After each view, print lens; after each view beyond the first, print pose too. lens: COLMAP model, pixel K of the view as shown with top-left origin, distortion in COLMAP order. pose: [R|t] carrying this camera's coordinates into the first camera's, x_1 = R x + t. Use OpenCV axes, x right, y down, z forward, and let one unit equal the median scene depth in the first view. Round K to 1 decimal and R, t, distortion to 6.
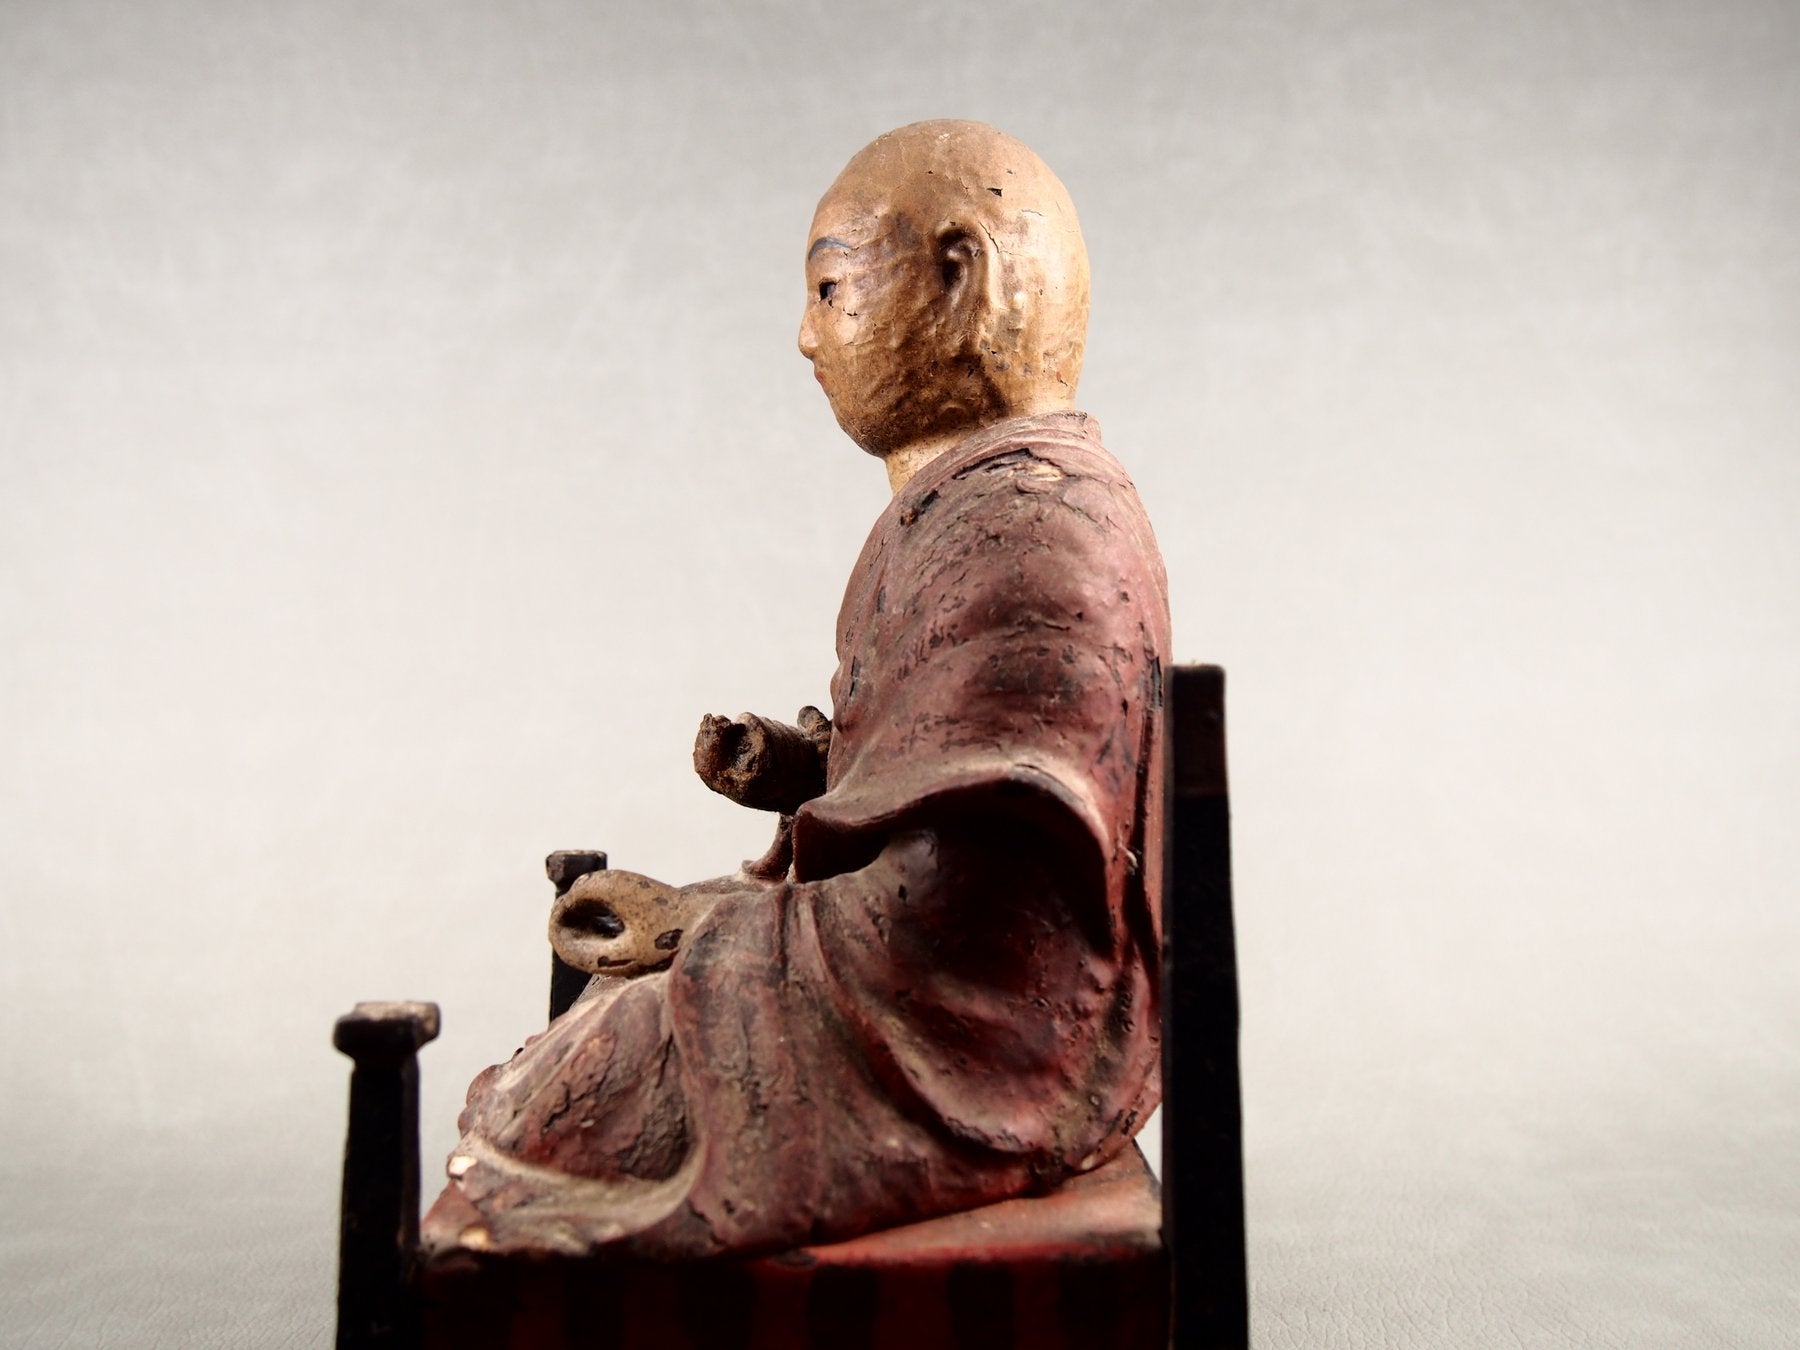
lens RADIAL K [[1771.0, 0, 895.9], [0, 1771.0, 673.1], [0, 0, 1]] dist [0.034108, 0.000000]
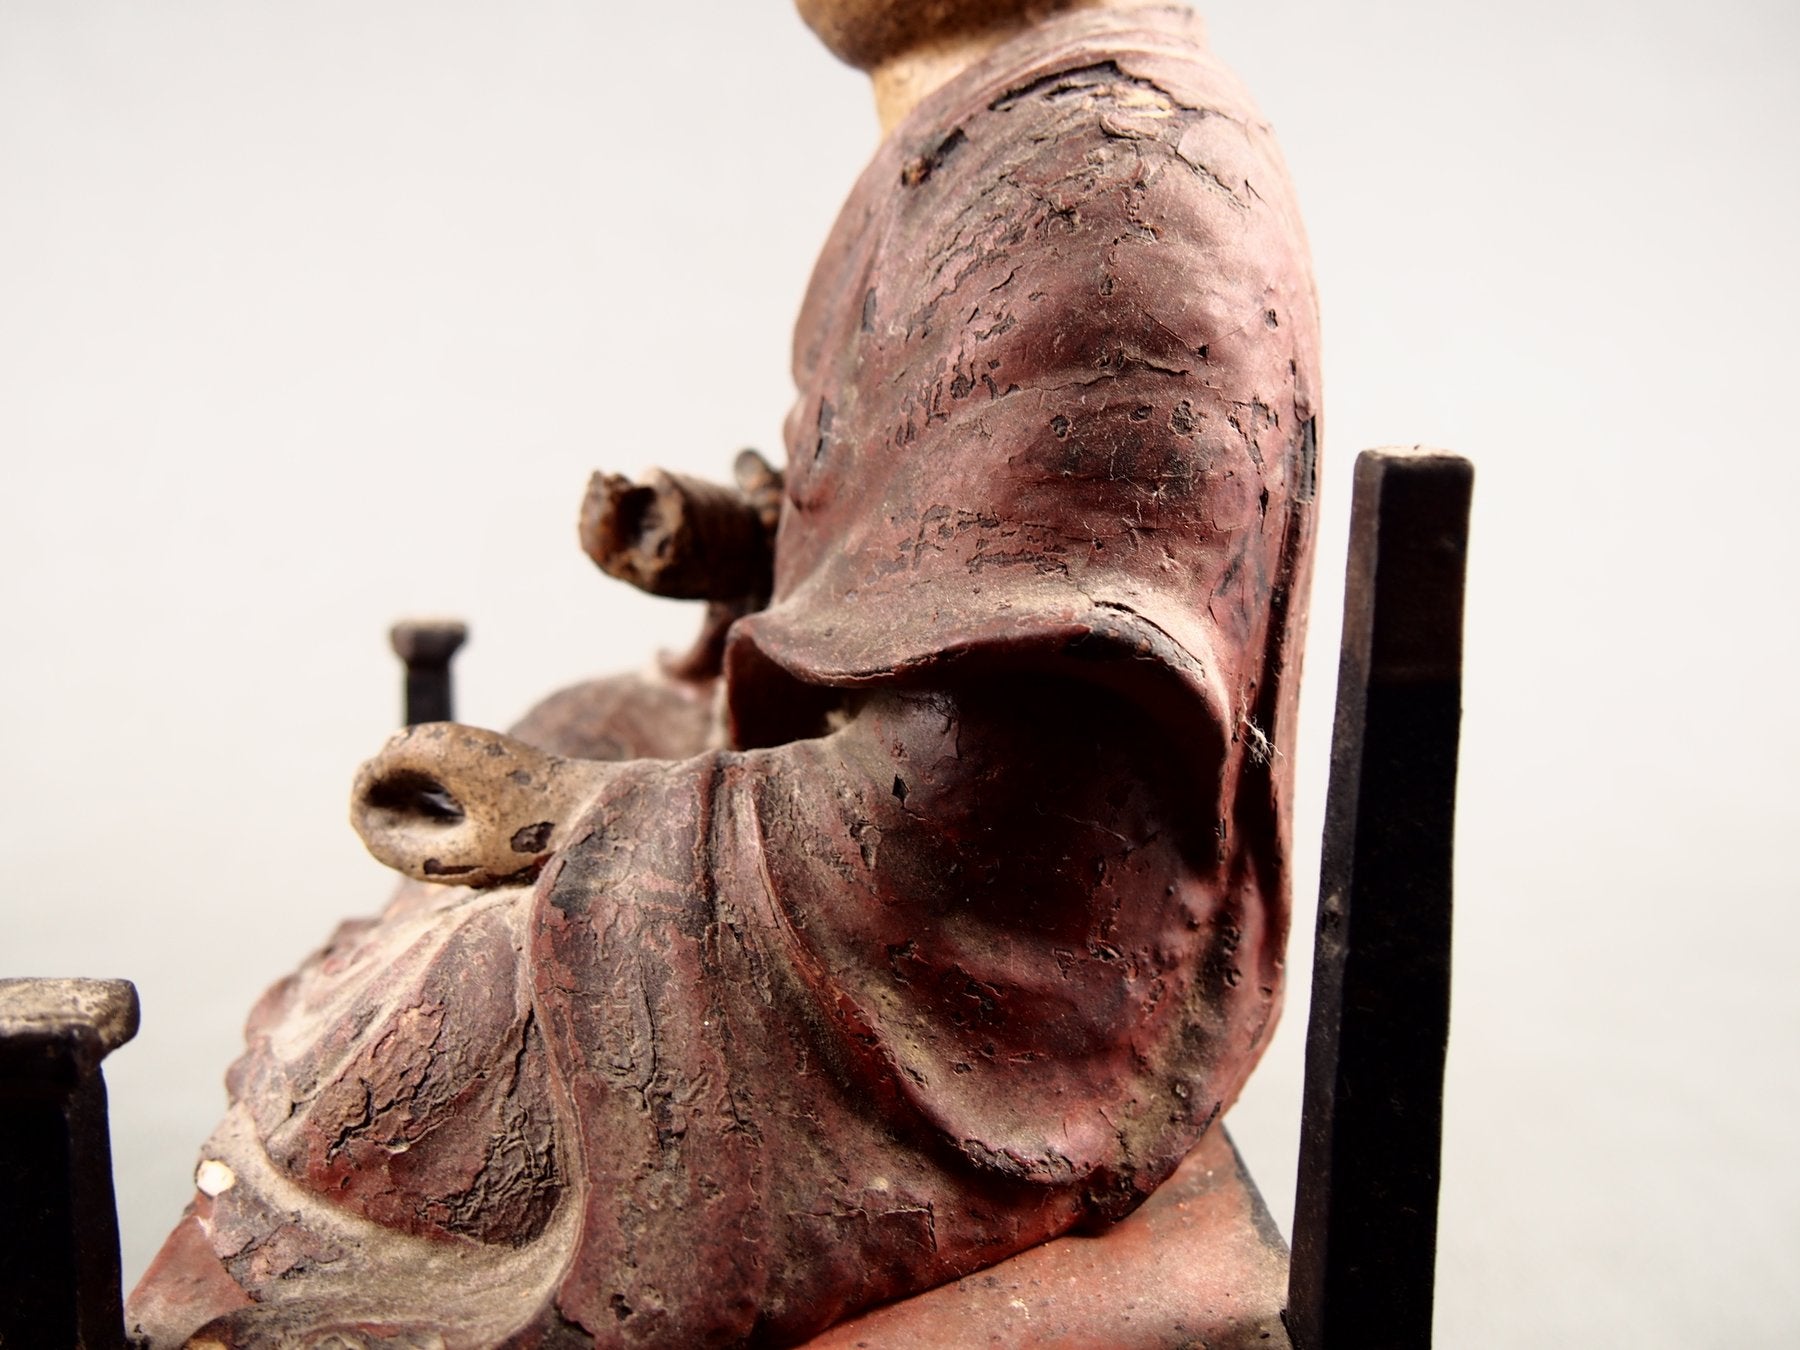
lens RADIAL K [[1771.0, 0, 902.7], [0, 1771.0, 657.5], [0, 0, 1]] dist [0.034108, 0.000000]
pose [[0.998935, 0.013791, 0.044031, -0.023121], [-0.021737, 0.982414, 0.185449, -0.038824], [-0.040699, -0.186208, 0.981667, 0.382036]]
